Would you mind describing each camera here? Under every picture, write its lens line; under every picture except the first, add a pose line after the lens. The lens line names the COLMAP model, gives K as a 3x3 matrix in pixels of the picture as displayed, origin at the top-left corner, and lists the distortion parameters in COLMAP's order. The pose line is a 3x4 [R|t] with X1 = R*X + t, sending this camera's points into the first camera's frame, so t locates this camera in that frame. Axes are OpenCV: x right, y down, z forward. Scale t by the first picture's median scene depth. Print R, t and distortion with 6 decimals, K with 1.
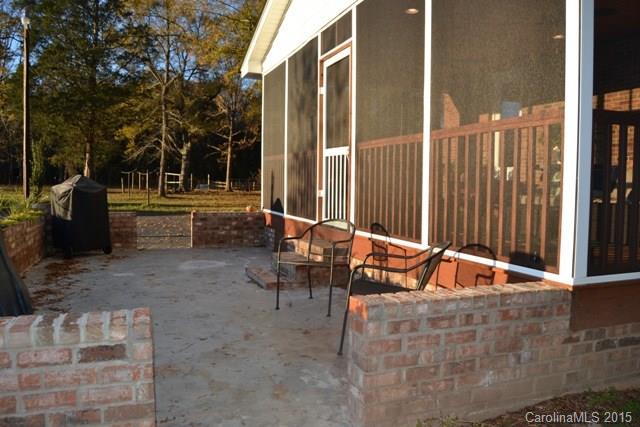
lens RADIAL K [[521.8, 0, 320.0], [0, 521.8, 213.5], [0, 0, 1]] dist [-0.068571, 0.010450]
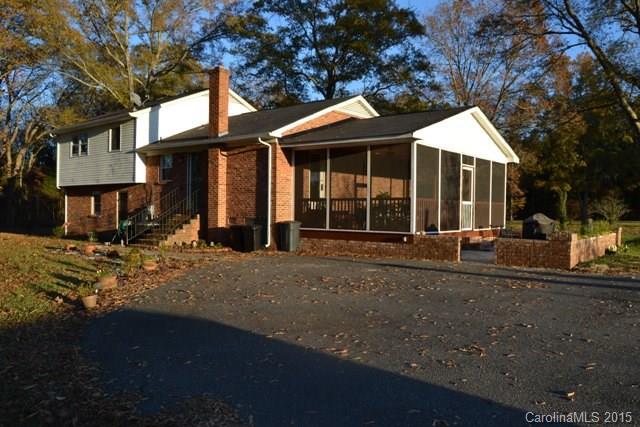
lens RADIAL K [[521.8, 0, 320.0], [0, 521.8, 213.5], [0, 0, 1]] dist [-0.068571, 0.010450]
pose [[-0.494908, -0.027946, 0.868496, -0.320700], [0.037369, 0.997874, 0.053404, -0.039062], [-0.868141, 0.058885, -0.492812, 0.495577]]
